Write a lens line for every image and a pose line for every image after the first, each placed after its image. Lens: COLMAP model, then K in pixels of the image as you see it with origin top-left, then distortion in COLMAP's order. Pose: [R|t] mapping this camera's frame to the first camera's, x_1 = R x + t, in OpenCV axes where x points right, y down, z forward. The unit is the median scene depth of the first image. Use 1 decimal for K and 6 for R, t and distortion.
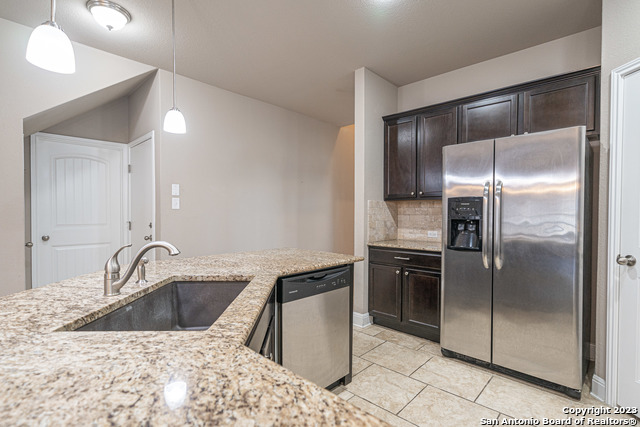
lens RADIAL K [[307.2, 0, 320.0], [0, 307.2, 217.7], [0, 0, 1]] dist [0.002574, -0.000181]
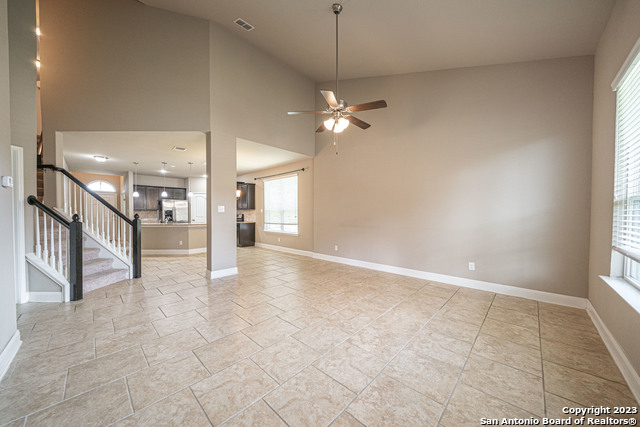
lens RADIAL K [[221.4, 0, 319.2], [0, 221.4, 217.5], [0, 0, 1]] dist [-0.003588, -0.000139]
pose [[0.007517, -0.021511, 0.999740, -3.015515], [0.016238, 0.999639, 0.021386, 0.014041], [-0.999840, 0.016073, 0.007864, -1.433056]]
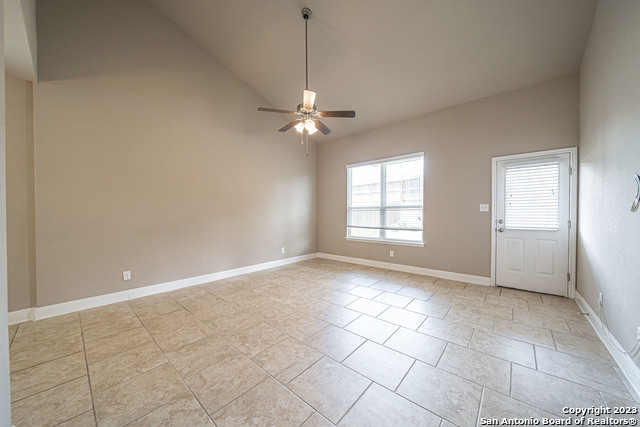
lens RADIAL K [[224.8, 0, 320.2], [0, 224.8, 217.4], [0, 0, 1]] dist [-0.000504, -0.000057]
pose [[-0.999255, 0.000896, -0.038589, -1.854374], [-0.000244, 0.999564, 0.029511, 0.005932], [0.038598, 0.029498, -0.998819, -0.289138]]
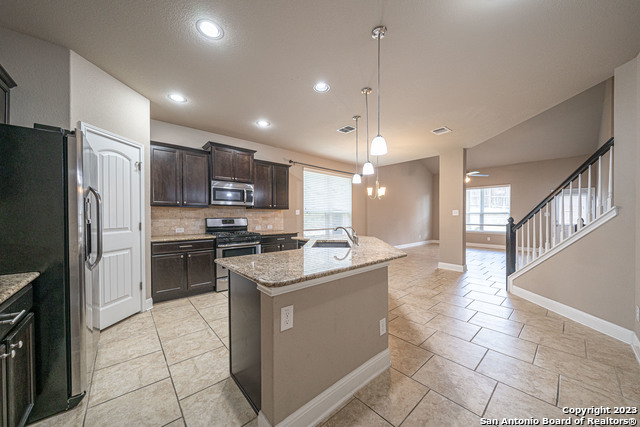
lens RADIAL K [[224.8, 0, 320.2], [0, 224.8, 217.4], [0, 0, 1]] dist [-0.000504, -0.000057]
pose [[-0.995761, -0.006326, 0.091764, -0.248787], [-0.004289, 0.999740, 0.022379, -0.028418], [-0.091881, 0.021891, -0.995529, 1.540737]]
